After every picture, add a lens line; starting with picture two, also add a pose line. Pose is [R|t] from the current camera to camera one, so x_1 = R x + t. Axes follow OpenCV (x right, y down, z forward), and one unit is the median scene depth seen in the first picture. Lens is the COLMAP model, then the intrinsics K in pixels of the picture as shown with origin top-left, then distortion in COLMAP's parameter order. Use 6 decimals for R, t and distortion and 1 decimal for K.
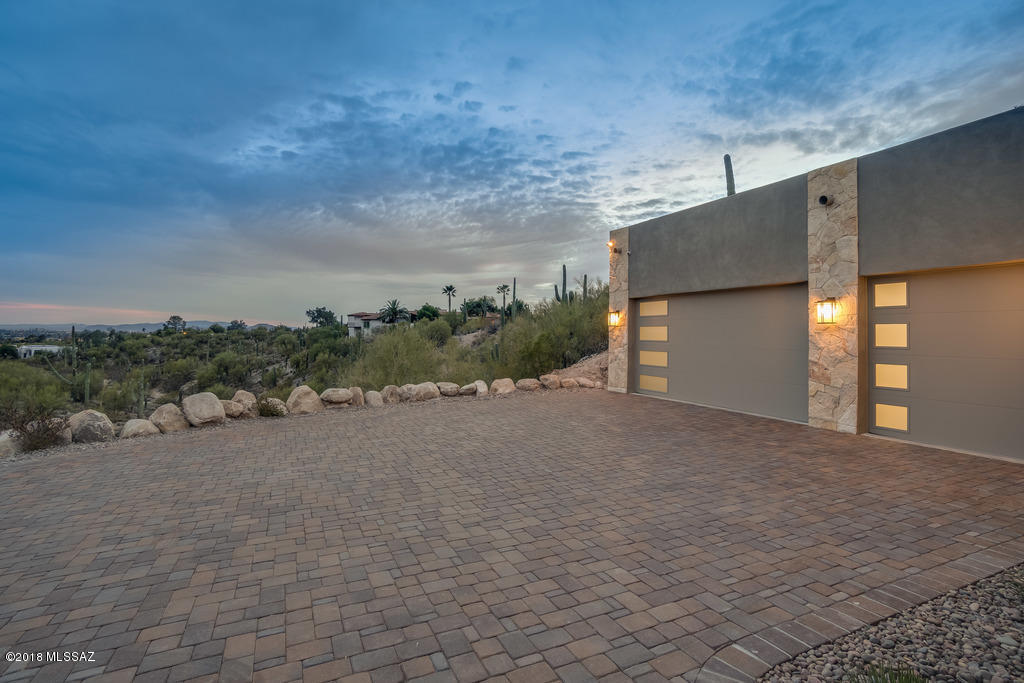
lens RADIAL K [[491.8, 0, 507.0], [0, 491.8, 324.0], [0, 0, 1]] dist [-0.053869, 0.024694]
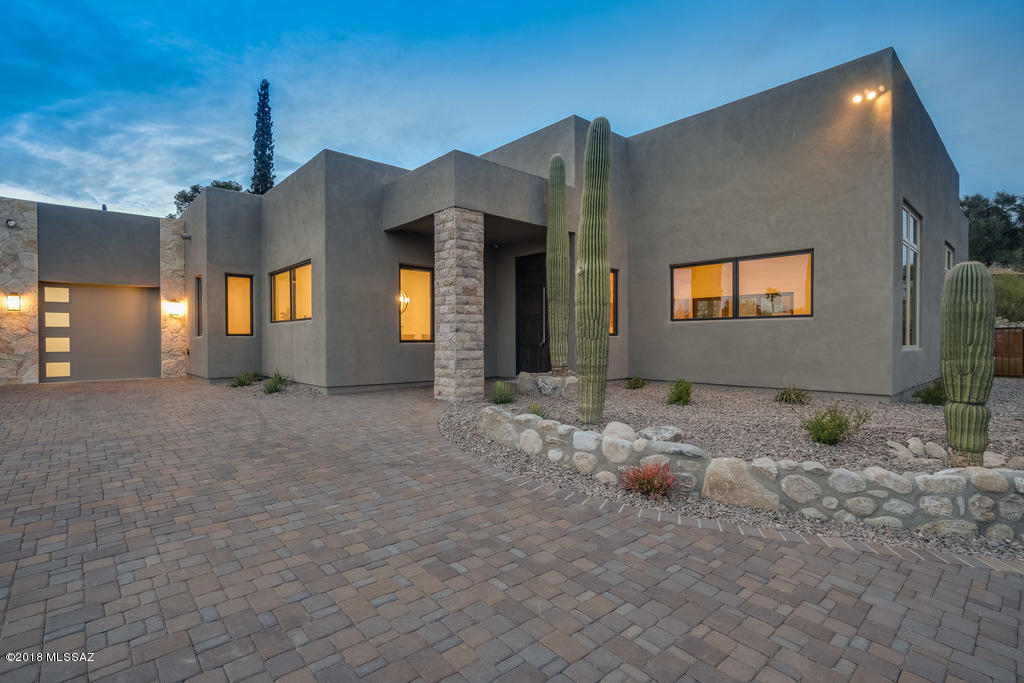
lens RADIAL K [[486.4, 0, 502.7], [0, 486.4, 346.3], [0, 0, 1]] dist [-0.049731, 0.023635]
pose [[-0.286084, -0.024310, 0.957896, -1.060184], [-0.019376, 0.999620, 0.019582, 0.047733], [-0.958009, -0.012958, -0.286447, 0.011799]]
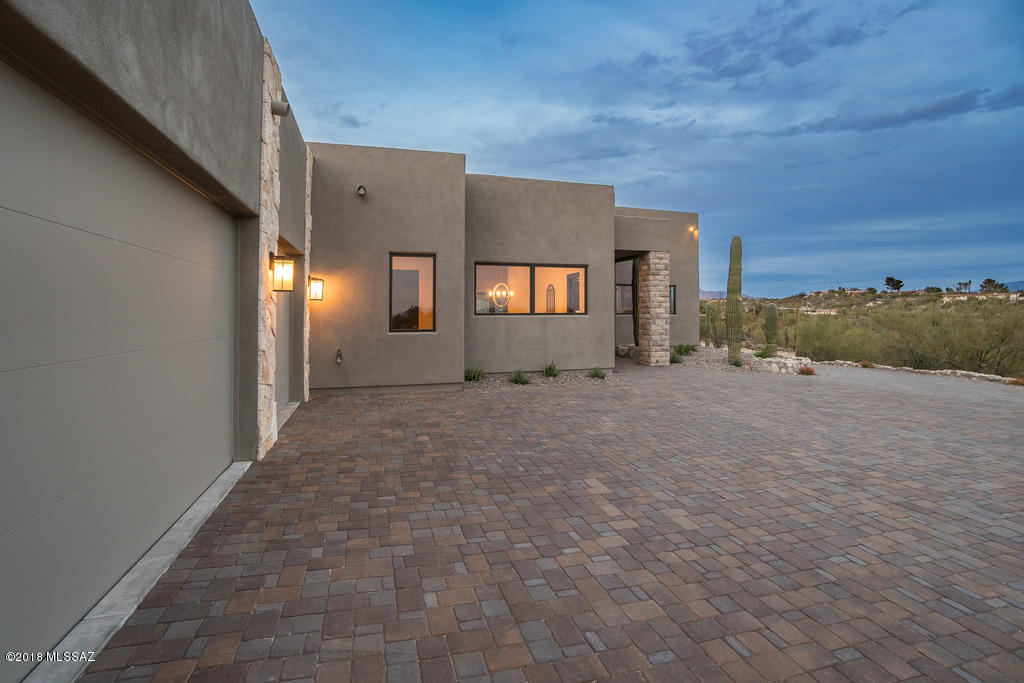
lens RADIAL K [[458.9, 0, 497.1], [0, 458.9, 308.7], [0, 0, 1]] dist [-0.056205, 0.017456]
pose [[-0.984490, -0.007374, 0.175288, 0.241615], [-0.012378, 0.999546, -0.027472, 0.036013], [-0.175006, -0.029215, -0.984134, 1.514680]]
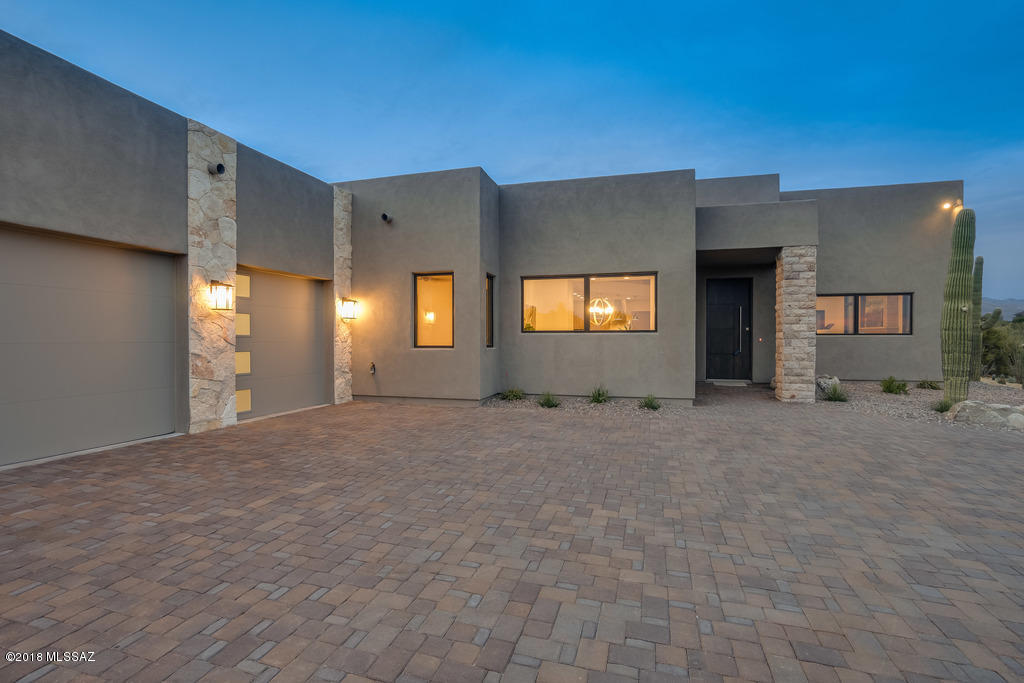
lens RADIAL K [[486.4, 0, 502.7], [0, 486.4, 346.3], [0, 0, 1]] dist [-0.049731, 0.023635]
pose [[-0.741133, -0.021888, 0.671002, -0.303773], [-0.021324, 0.999732, 0.009059, 0.045288], [-0.671020, -0.007594, -0.741401, 1.259414]]
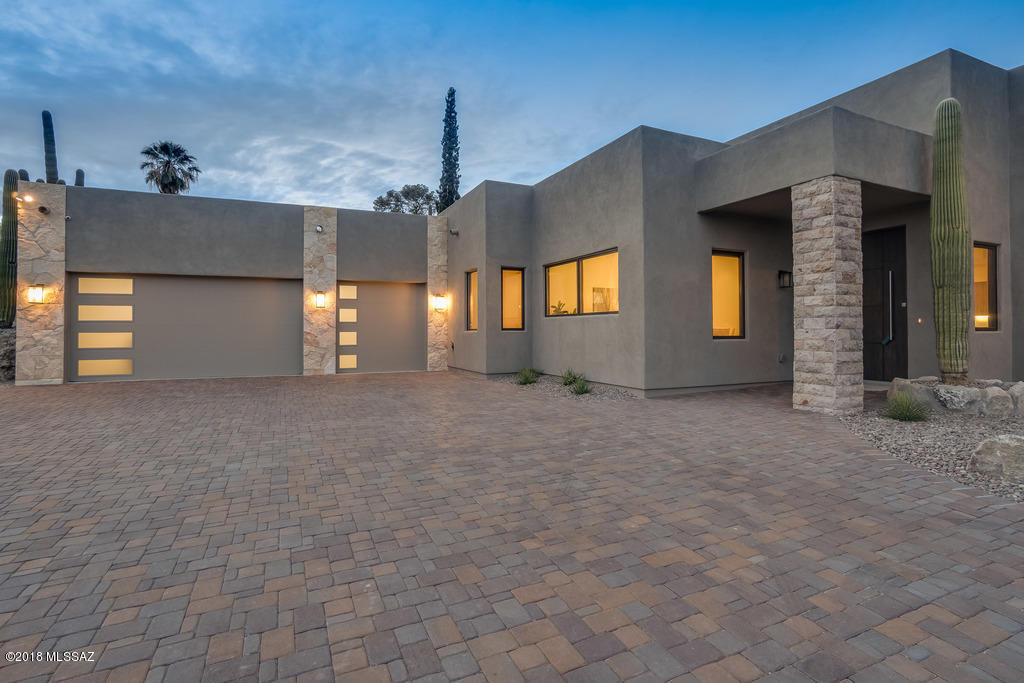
lens RADIAL K [[491.8, 0, 507.0], [0, 491.8, 324.0], [0, 0, 1]] dist [-0.053869, 0.024694]
pose [[0.014701, 0.000201, 0.999892, -0.886428], [-0.016525, 0.999863, 0.000042, 0.041121], [-0.999755, -0.016523, 0.014702, 0.354412]]
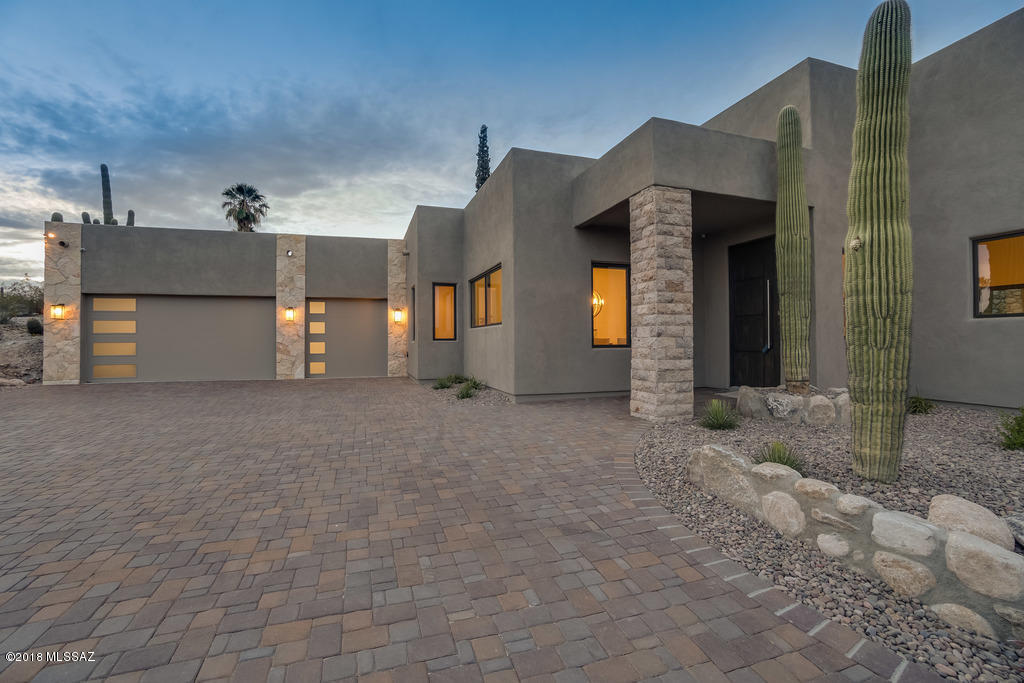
lens RADIAL K [[441.4, 0, 509.3], [0, 441.4, 338.1], [0, 0, 1]] dist [-0.063873, 0.021190]
pose [[0.122443, -0.004897, 0.992463, -0.836787], [-0.012883, 0.999896, 0.006523, 0.040447], [-0.992392, -0.013585, 0.122367, -0.024823]]
